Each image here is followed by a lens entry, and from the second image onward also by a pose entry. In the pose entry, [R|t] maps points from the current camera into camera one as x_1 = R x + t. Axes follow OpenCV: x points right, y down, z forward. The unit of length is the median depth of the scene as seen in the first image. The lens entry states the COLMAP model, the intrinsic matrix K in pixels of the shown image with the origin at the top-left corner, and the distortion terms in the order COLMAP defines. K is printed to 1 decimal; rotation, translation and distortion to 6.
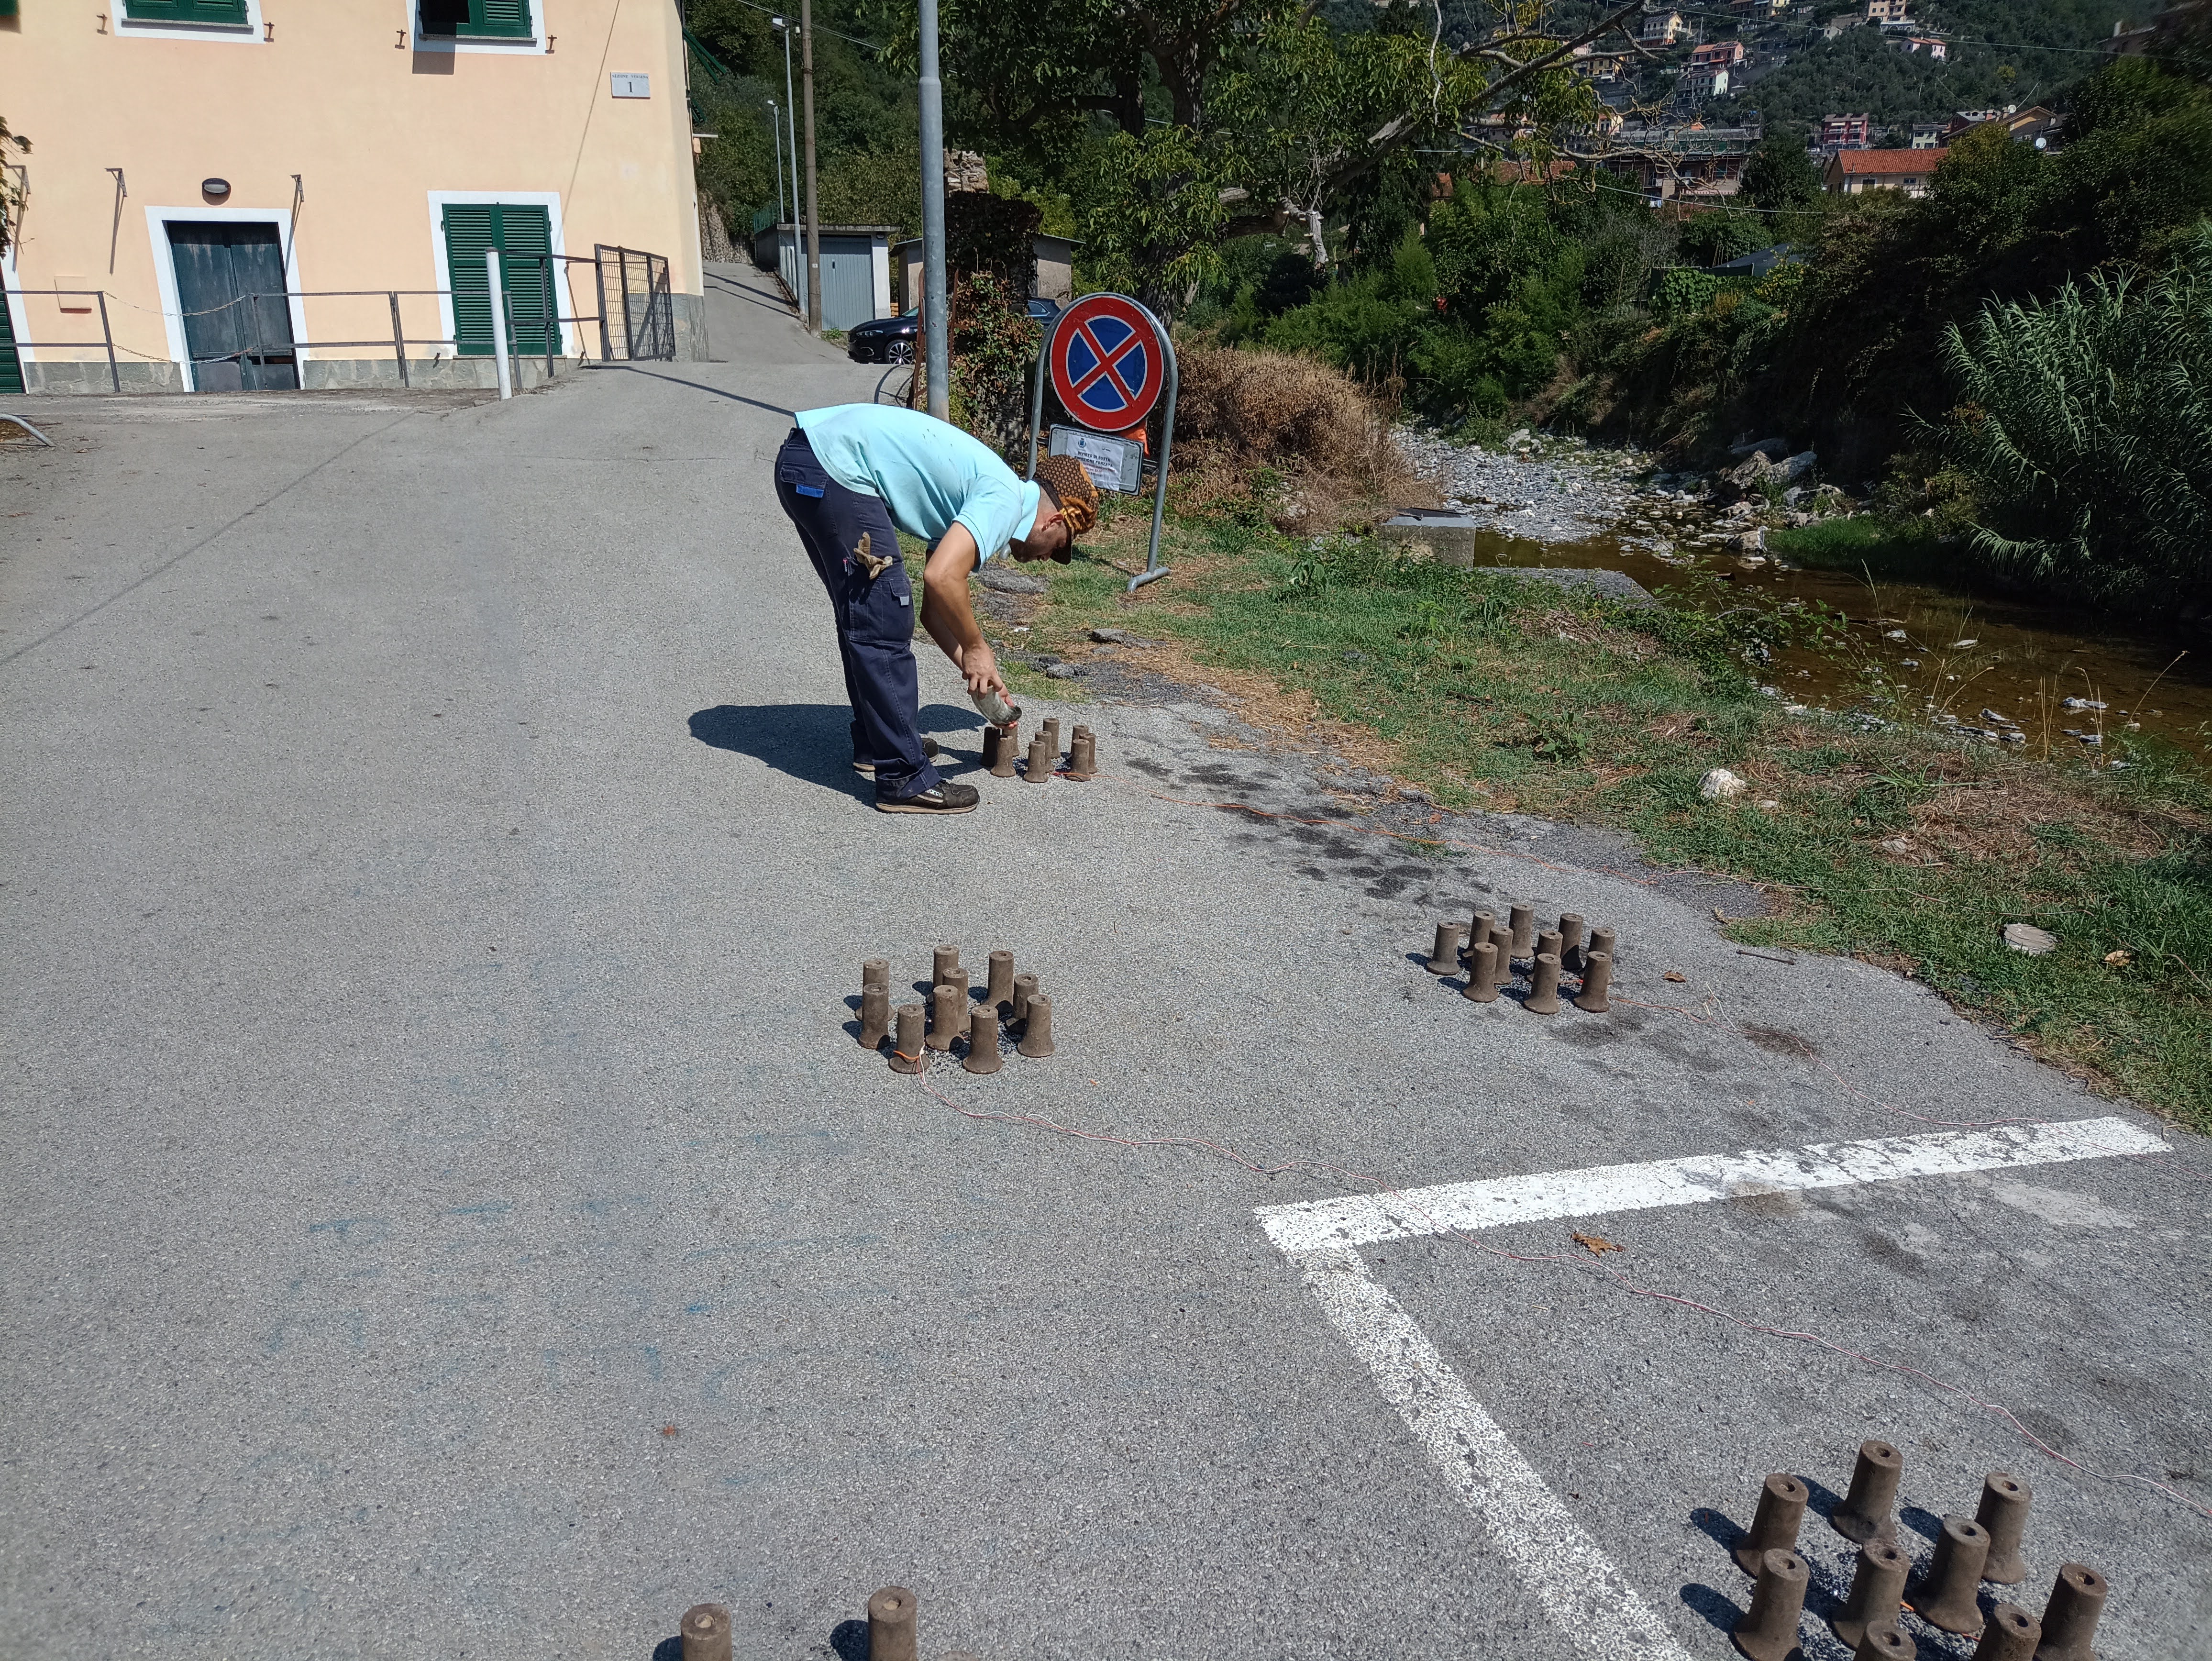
lens RADIAL K [[1636.0, 0, 1105.7], [0, 1636.0, 867.2], [0, 0, 1]] dist [0.123969, -0.211237]
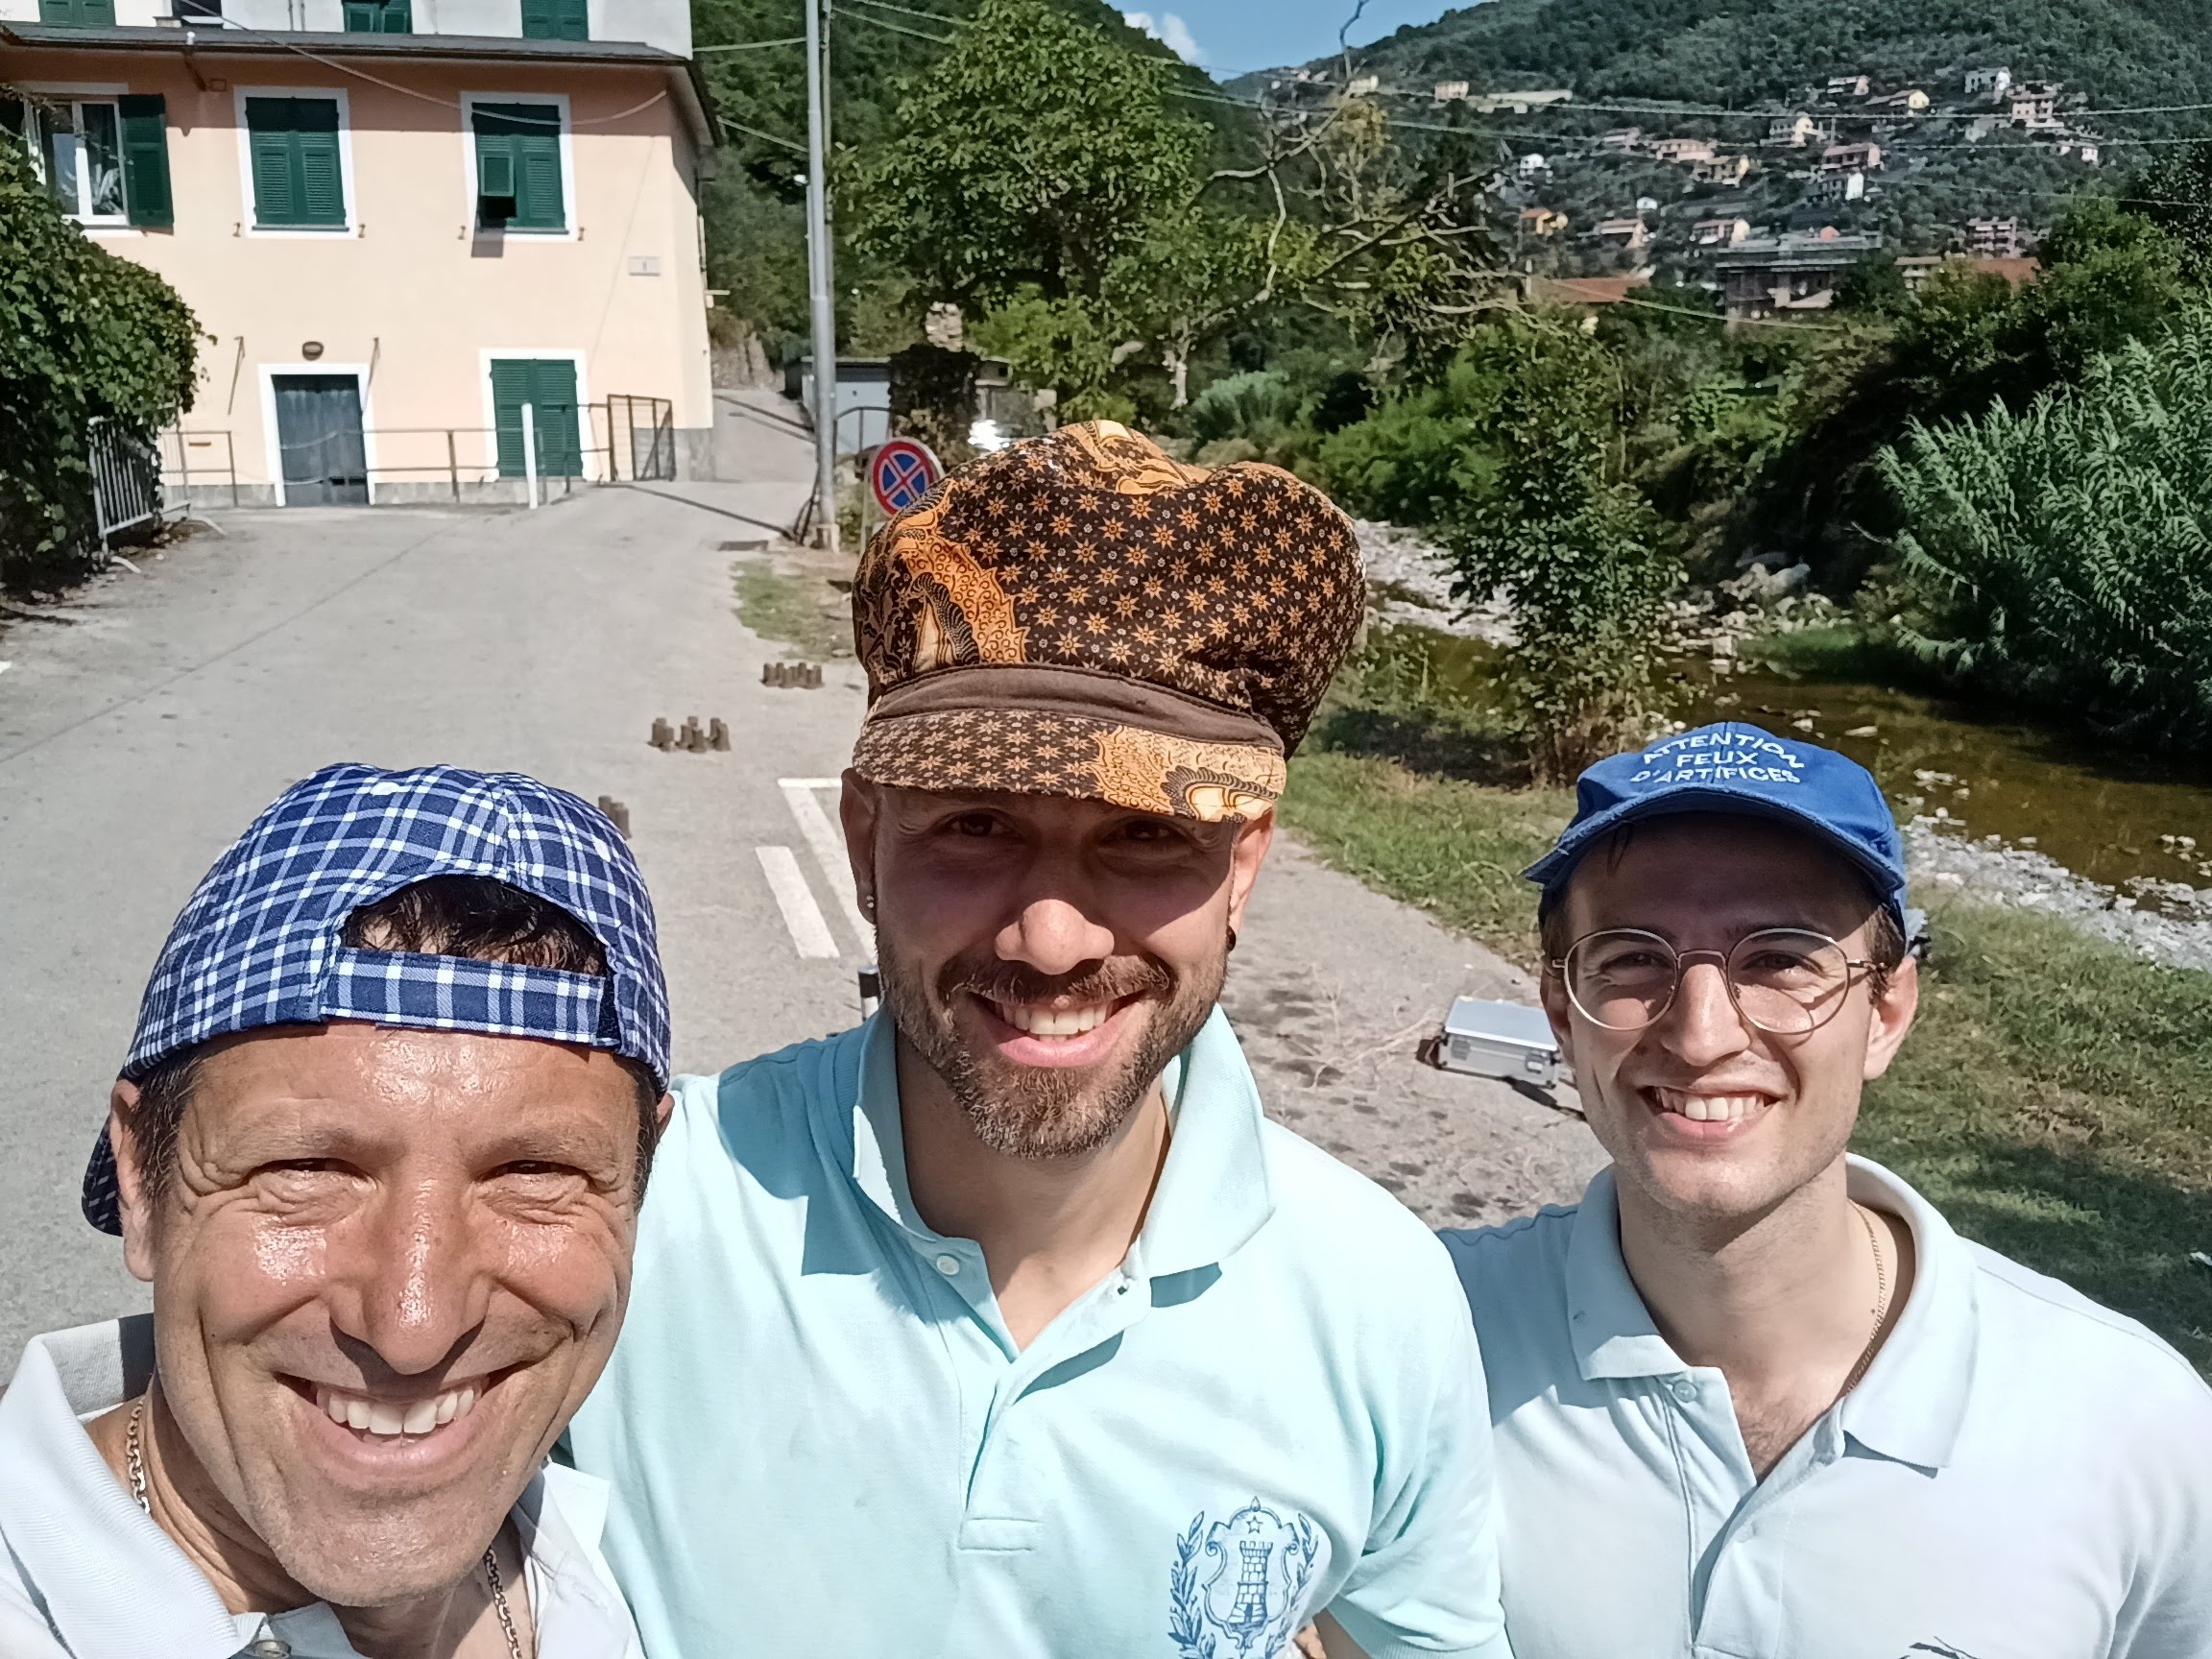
lens RADIAL K [[1795.8, 0, 1106.0], [0, 1795.8, 829.5], [0, 0, 1]] dist [0.125198, -0.268486]
pose [[0.999271, 0.002962, -0.038064, 0.113039], [-0.006975, 0.994371, -0.105726, 0.091248], [0.037536, 0.105915, 0.993666, -0.295053]]
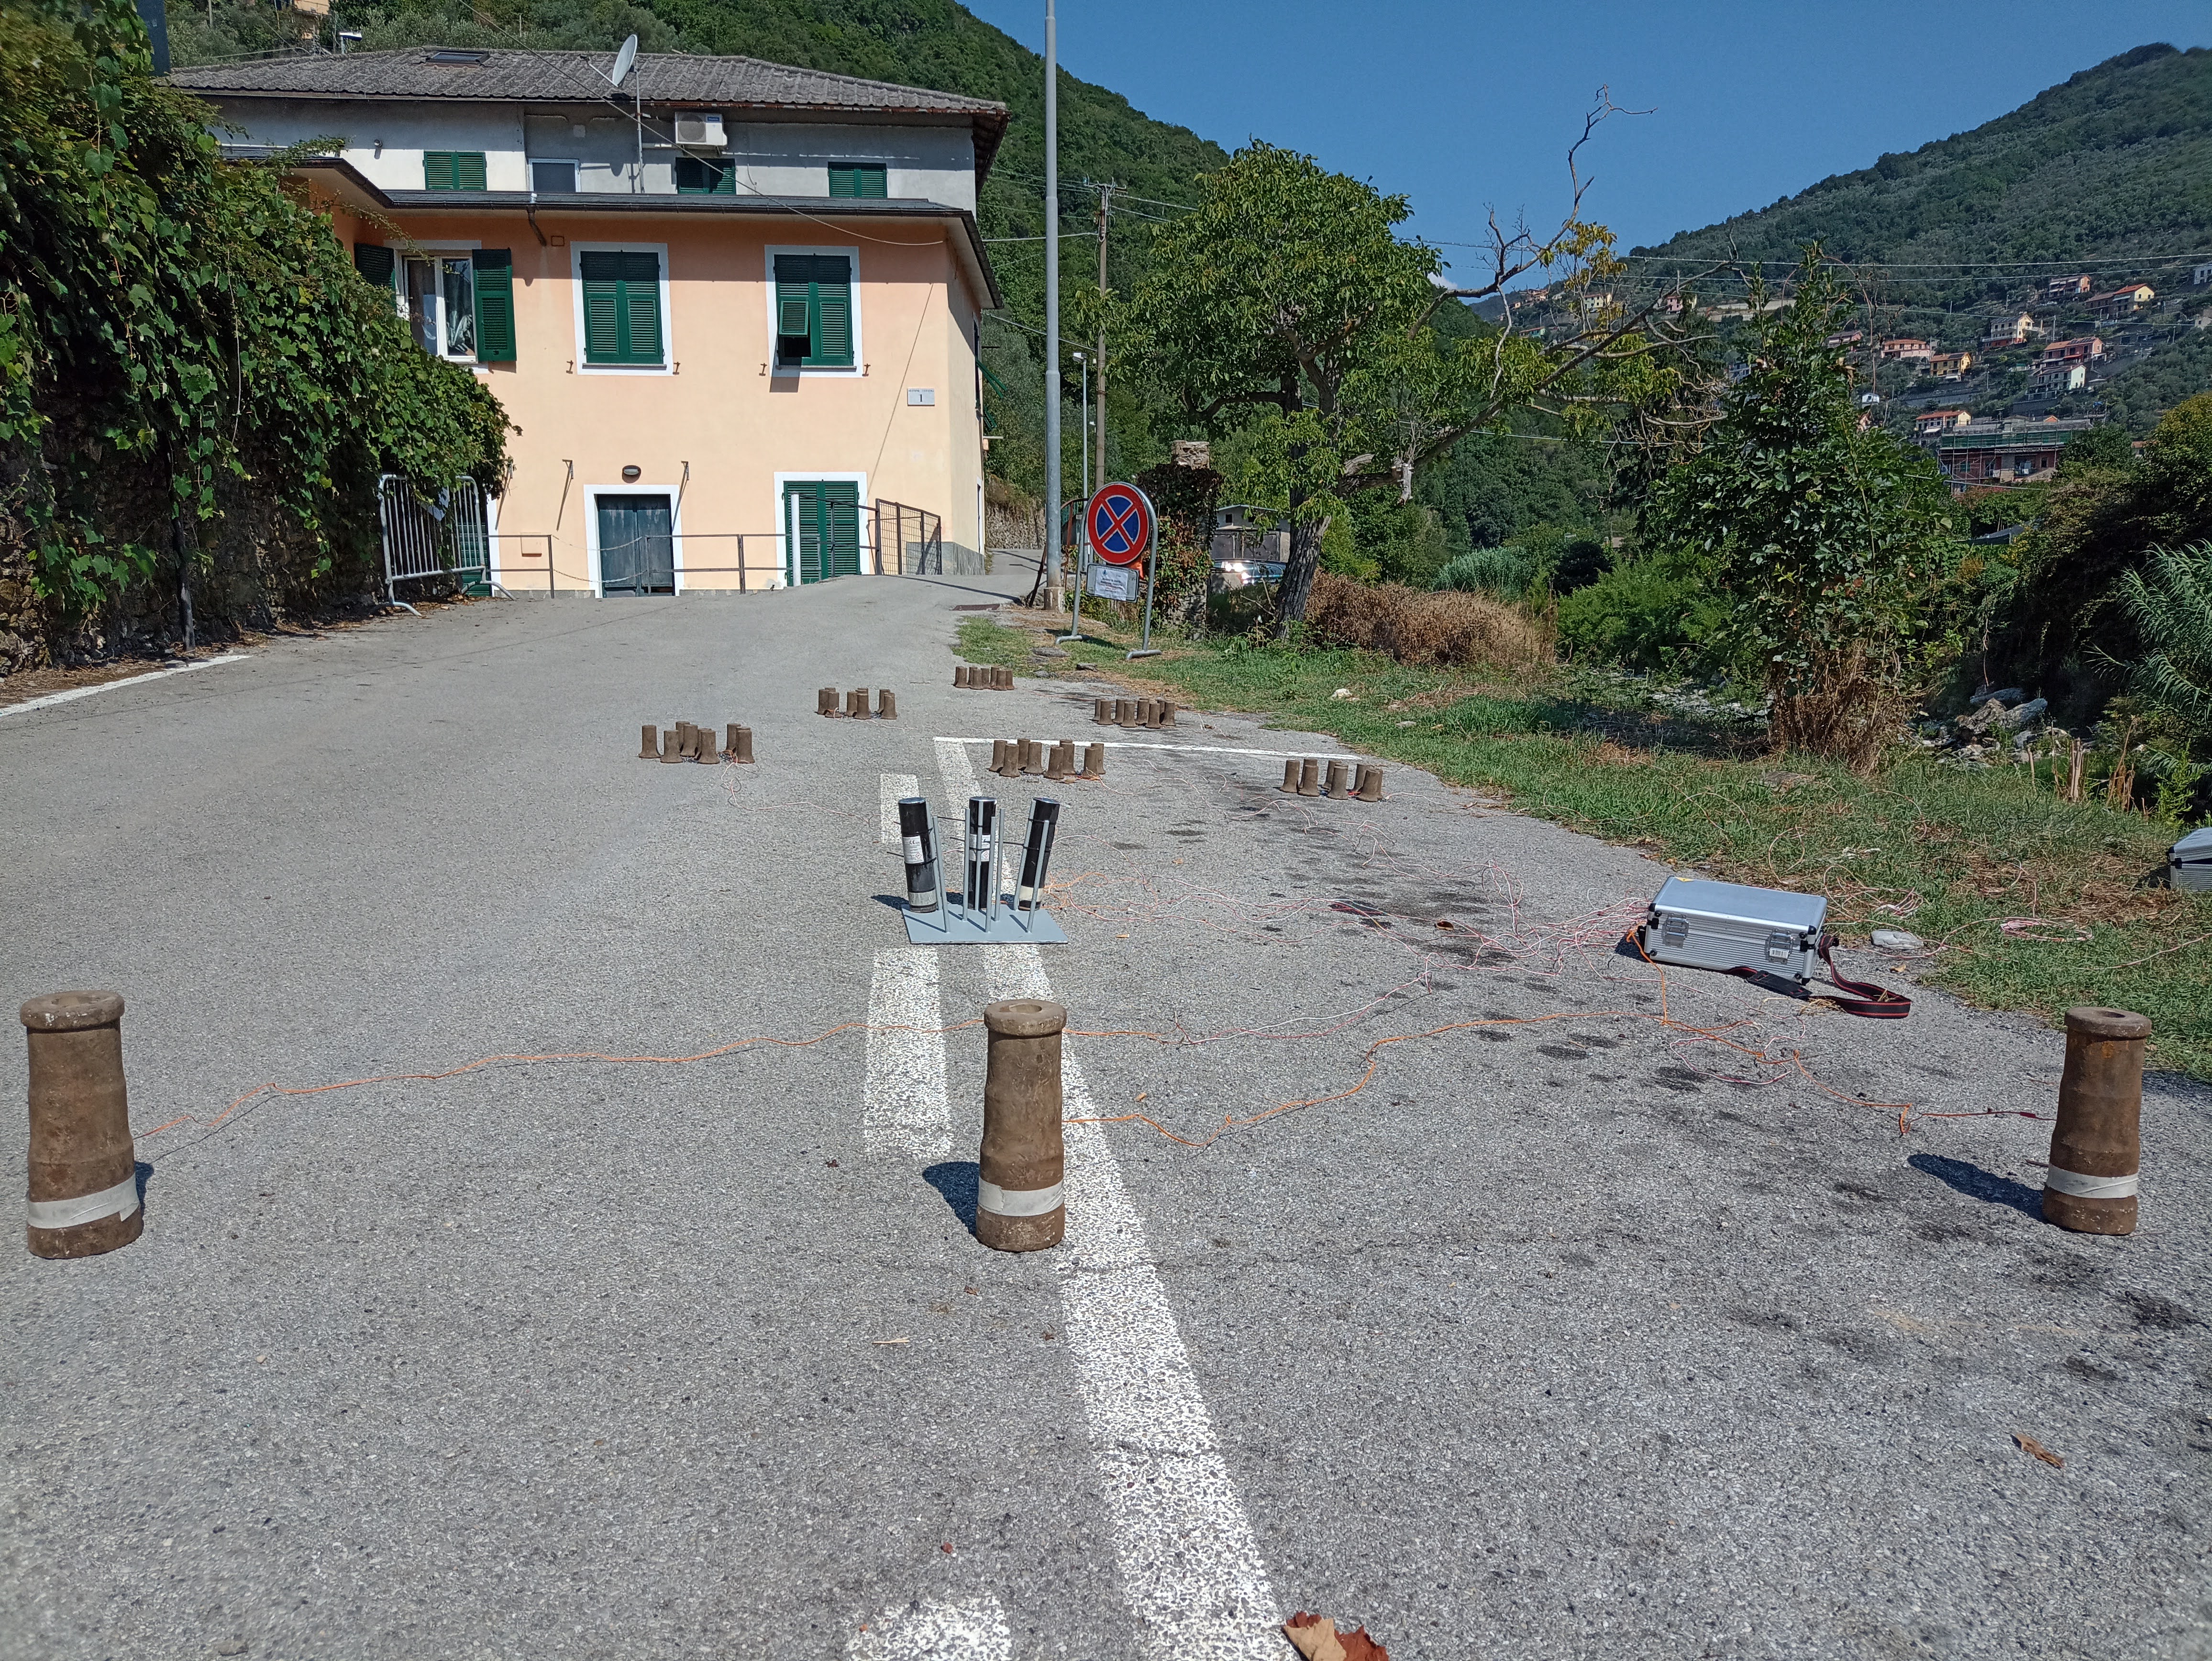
lens RADIAL K [[1615.9, 0, 1111.5], [0, 1615.9, 829.0], [0, 0, 1]] dist [0.100986, -0.165255]
pose [[0.982601, 0.014090, -0.185193, 0.127468], [-0.048147, 0.982356, -0.180715, 0.121050], [0.179379, 0.186488, 0.965943, -0.211771]]
